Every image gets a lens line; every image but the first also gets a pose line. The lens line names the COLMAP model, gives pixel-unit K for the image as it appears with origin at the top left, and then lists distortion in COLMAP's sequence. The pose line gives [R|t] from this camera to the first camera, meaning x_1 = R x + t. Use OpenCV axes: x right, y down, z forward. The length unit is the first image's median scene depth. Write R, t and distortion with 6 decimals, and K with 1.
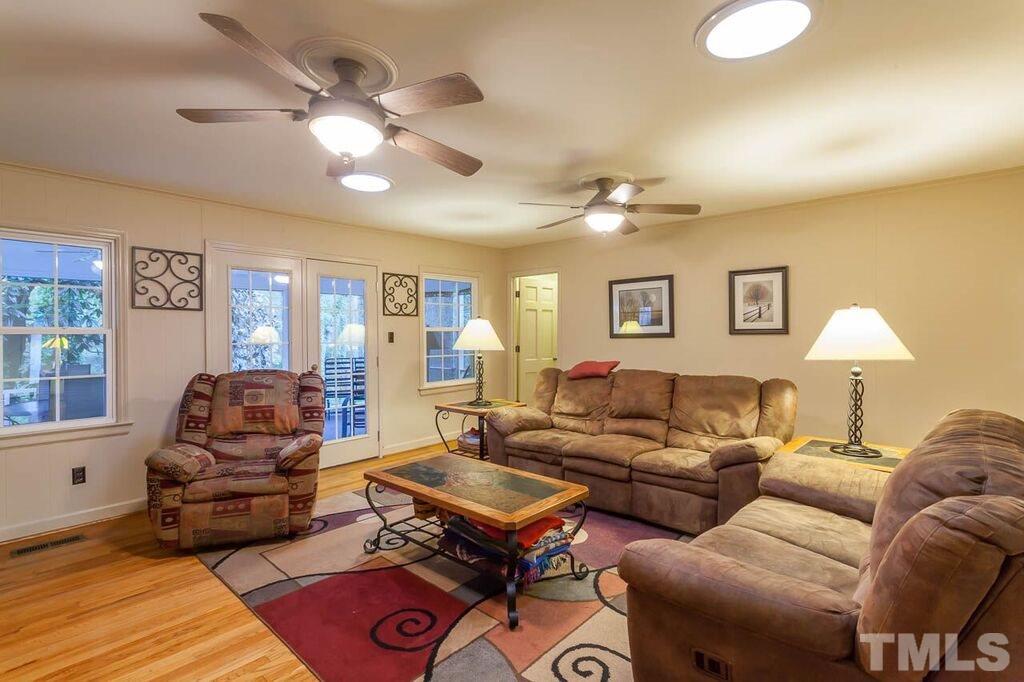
lens RADIAL K [[481.8, 0, 510.5], [0, 481.8, 334.6], [0, 0, 1]] dist [-0.001628, -0.000143]
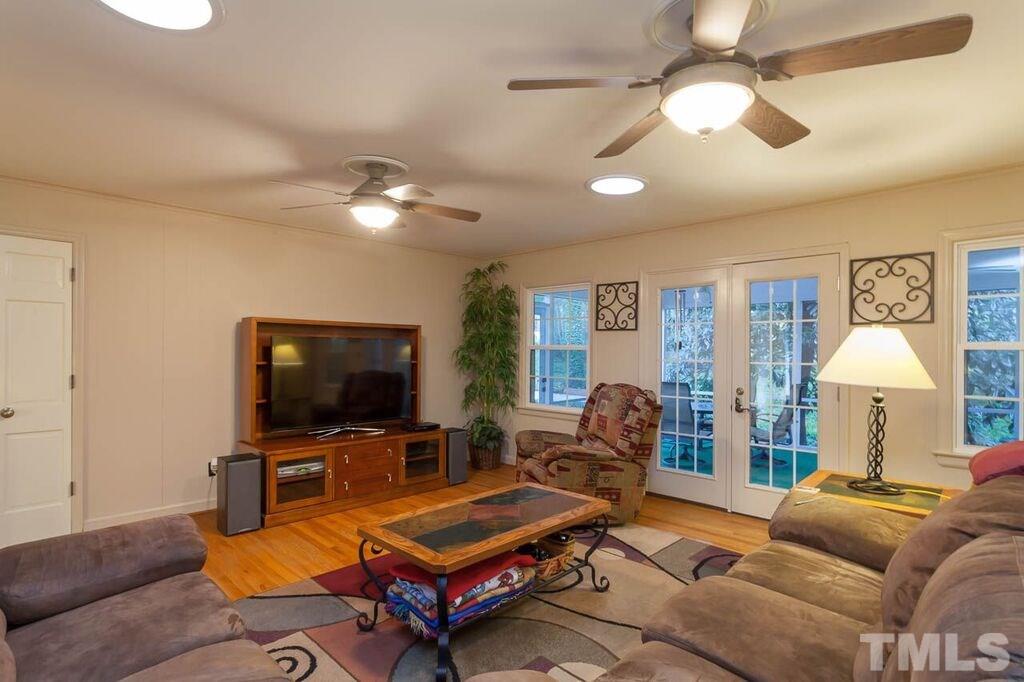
lens RADIAL K [[526.3, 0, 510.5], [0, 526.3, 346.2], [0, 0, 1]] dist [-0.005626, -0.000298]
pose [[-0.045149, -0.000395, -0.998980, 0.637452], [-0.009515, 0.999955, 0.000034, -0.008714], [0.998935, 0.009507, -0.045150, 0.763246]]
